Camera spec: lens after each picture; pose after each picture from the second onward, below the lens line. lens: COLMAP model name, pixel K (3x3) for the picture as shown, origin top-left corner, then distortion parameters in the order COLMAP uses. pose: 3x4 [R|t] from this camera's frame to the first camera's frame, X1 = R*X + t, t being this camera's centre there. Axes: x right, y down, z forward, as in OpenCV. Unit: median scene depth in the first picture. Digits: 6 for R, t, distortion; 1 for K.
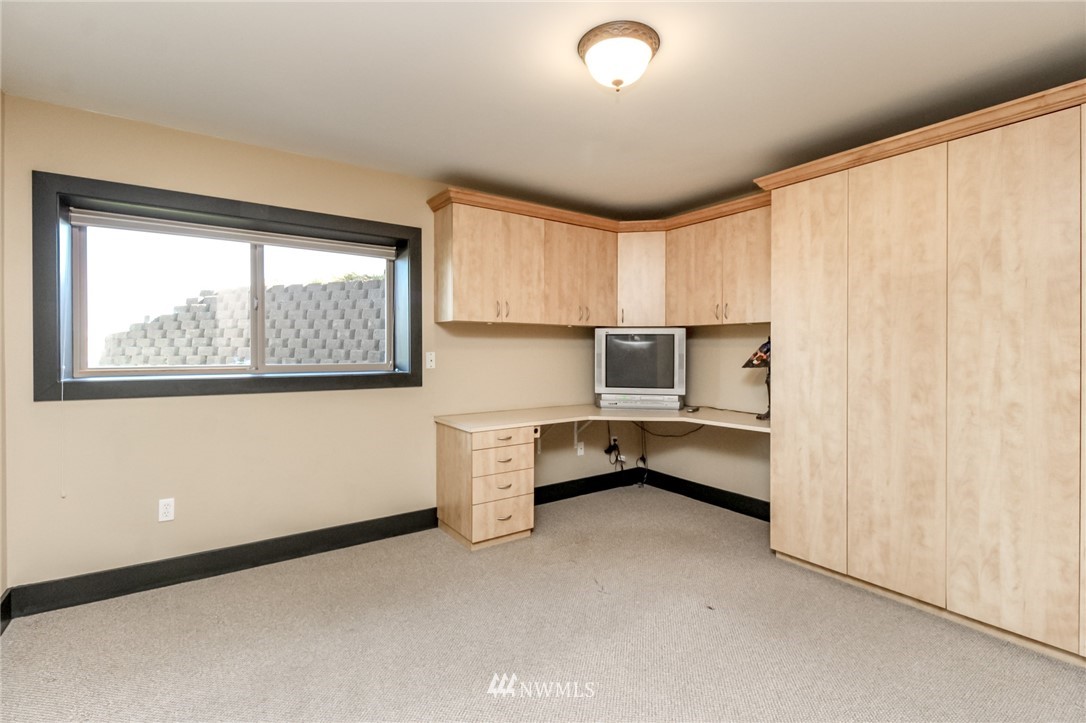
lens RADIAL K [[502.1, 0, 547.8], [0, 502.1, 352.2], [0, 0, 1]] dist [0.008738, -0.005446]
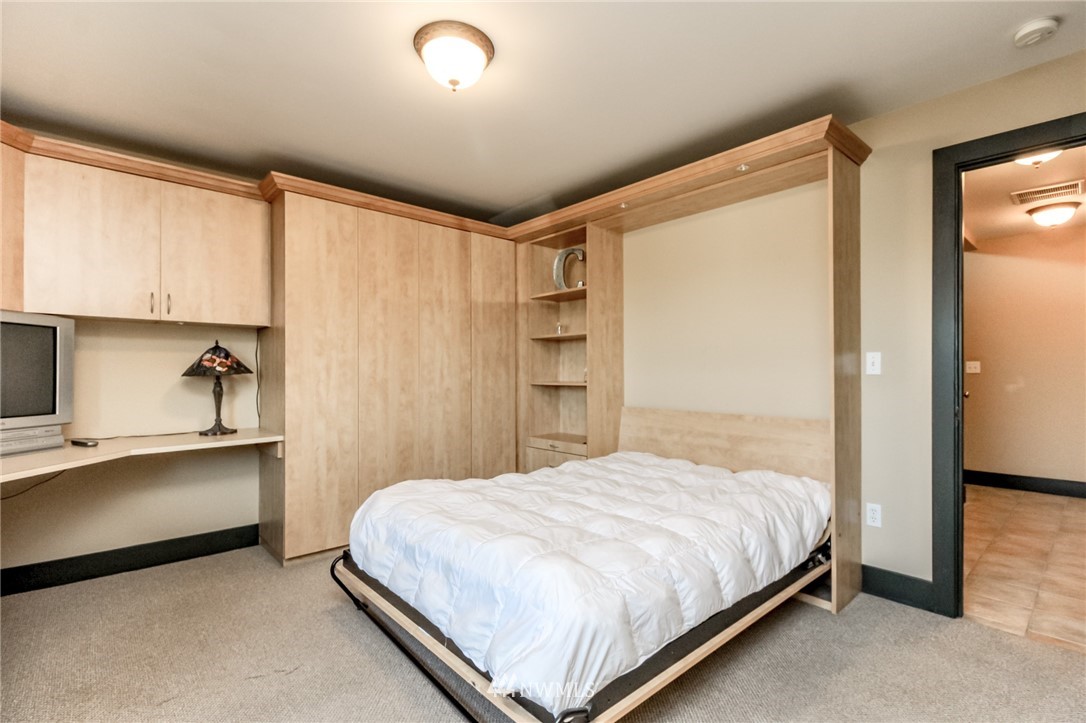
lens RADIAL K [[502.1, 0, 547.3], [0, 502.1, 369.1], [0, 0, 1]] dist [0.008738, -0.005446]
pose [[-0.129913, 0.004234, 0.991516, -0.685048], [0.007321, 0.999968, -0.003311, 0.035644], [-0.991498, 0.006828, -0.129940, 0.728013]]
